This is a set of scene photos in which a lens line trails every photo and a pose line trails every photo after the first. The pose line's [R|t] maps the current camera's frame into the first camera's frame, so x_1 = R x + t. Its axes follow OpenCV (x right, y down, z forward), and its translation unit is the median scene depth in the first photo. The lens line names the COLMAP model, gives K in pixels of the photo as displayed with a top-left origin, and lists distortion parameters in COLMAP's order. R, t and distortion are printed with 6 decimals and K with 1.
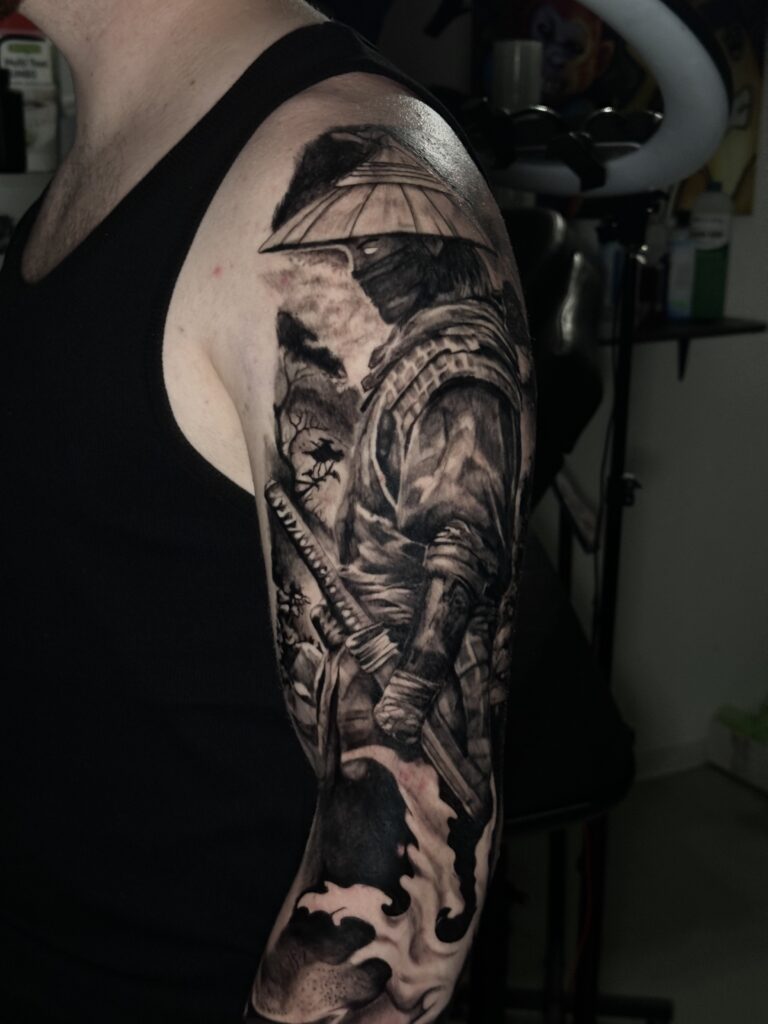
lens RADIAL K [[1455.3, 0, 384.0], [0, 1455.3, 512.0], [0, 0, 1]] dist [0.225263, -0.395899]
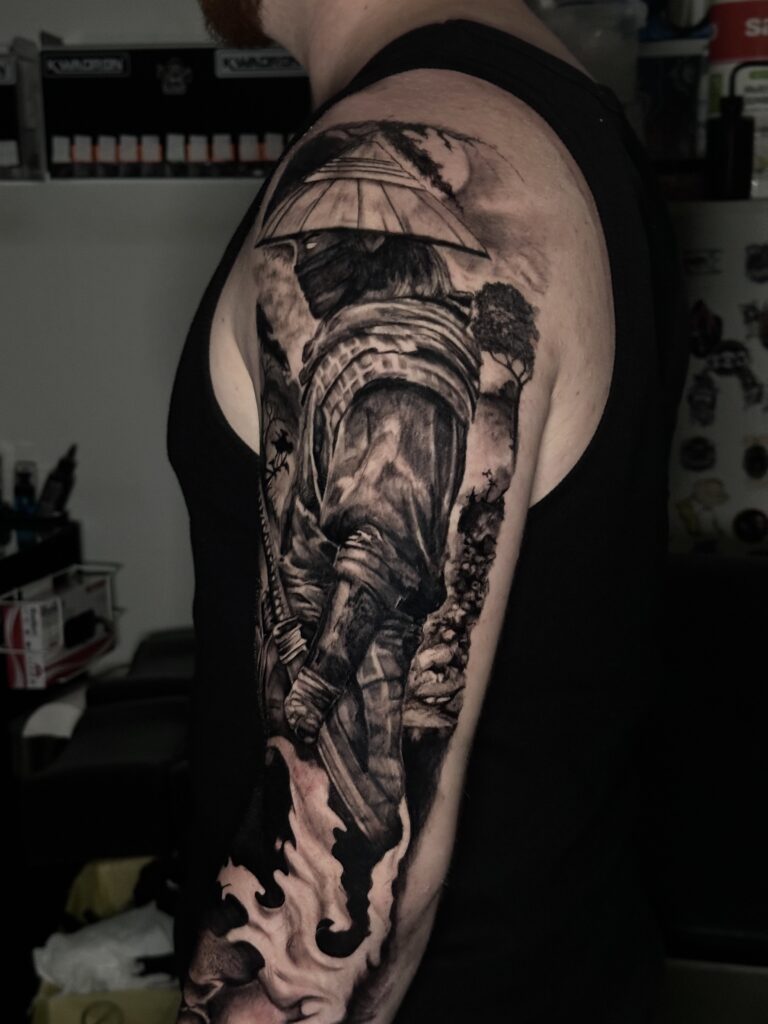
lens RADIAL K [[1455.3, 0, 384.0], [0, 1455.3, 512.0], [0, 0, 1]] dist [0.225263, -0.395899]
pose [[0.759770, 0.124190, -0.638221, 0.672347], [-0.131860, 0.990622, 0.035790, -0.039077], [0.636680, 0.056964, 0.769021, 0.262017]]
